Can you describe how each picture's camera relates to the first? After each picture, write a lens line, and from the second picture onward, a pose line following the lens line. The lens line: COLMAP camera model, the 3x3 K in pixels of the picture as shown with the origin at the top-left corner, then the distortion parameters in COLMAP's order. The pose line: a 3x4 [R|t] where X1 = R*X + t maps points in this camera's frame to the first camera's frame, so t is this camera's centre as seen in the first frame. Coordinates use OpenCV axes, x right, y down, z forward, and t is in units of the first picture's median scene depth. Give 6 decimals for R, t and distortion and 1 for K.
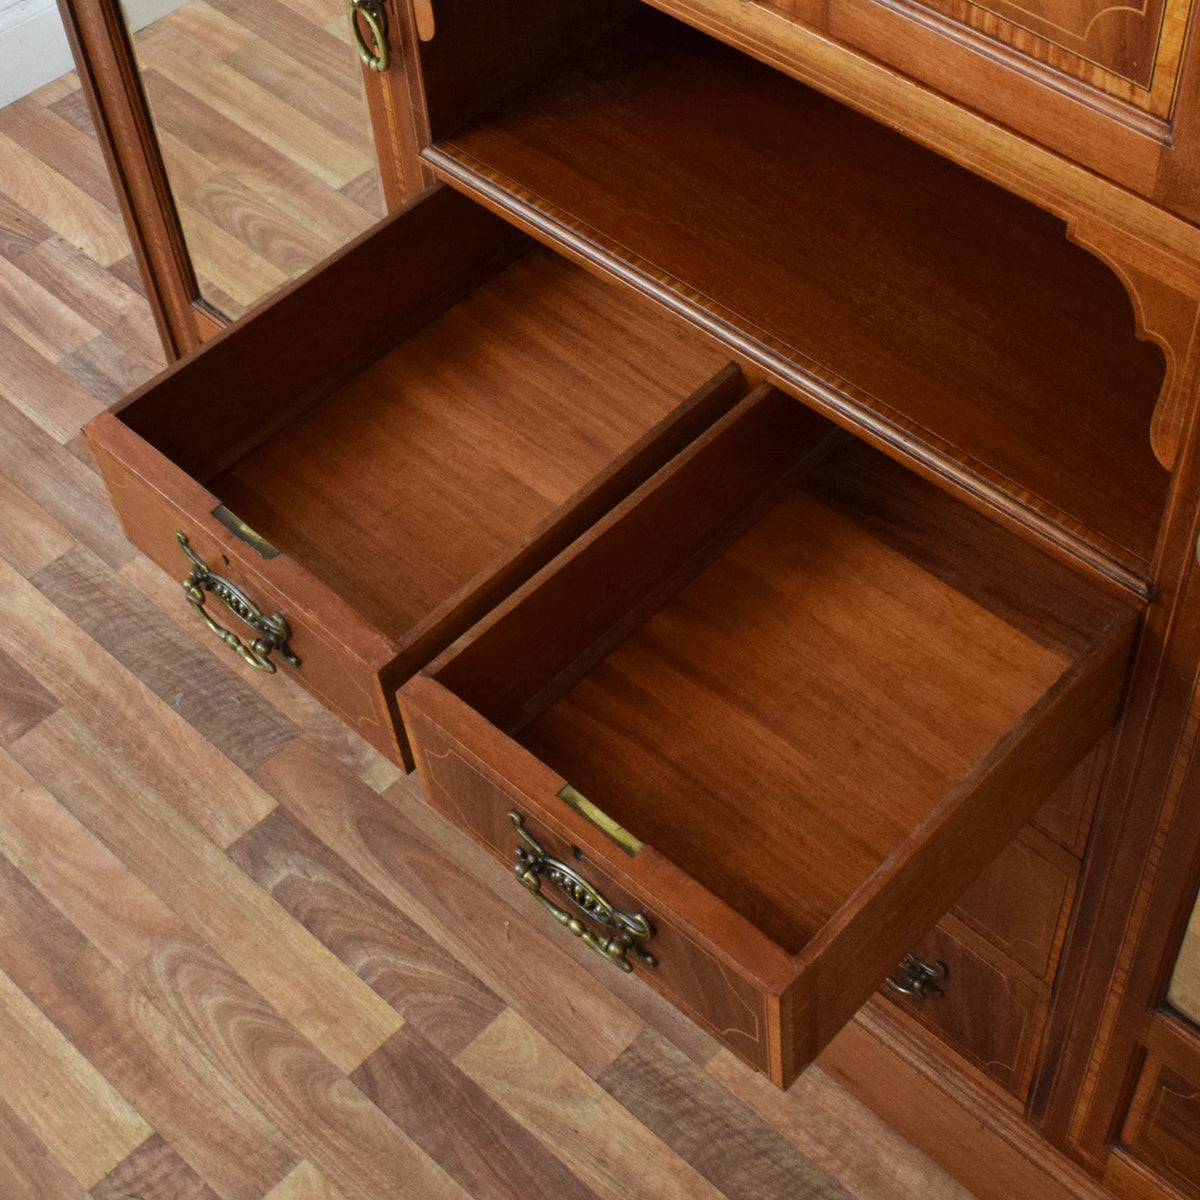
lens RADIAL K [[1975.6, 0, 735.1], [0, 1975.6, 461.9], [0, 0, 1]] dist [-0.023136, 0.015807]
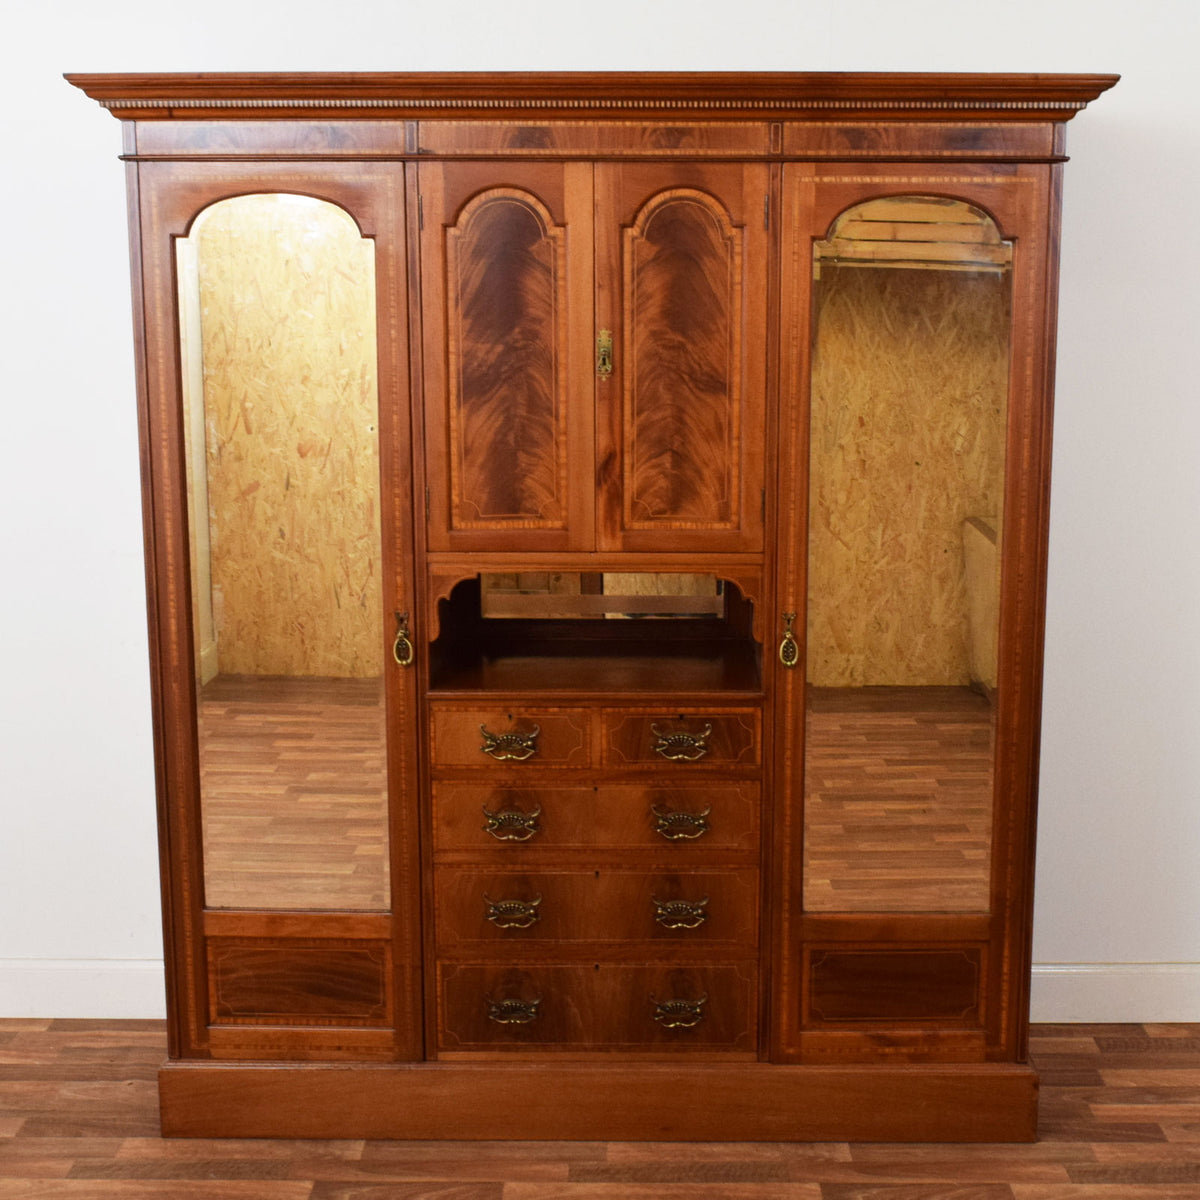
lens RADIAL K [[1815.0, 0, 671.9], [0, 1815.0, 551.5], [0, 0, 1]] dist [-0.016300, -0.004580]
pose [[0.740695, -0.106707, 0.663313, -1.092547], [0.489307, 0.762232, -0.423770, 0.636737], [-0.460380, 0.638448, 0.616794, -0.525267]]
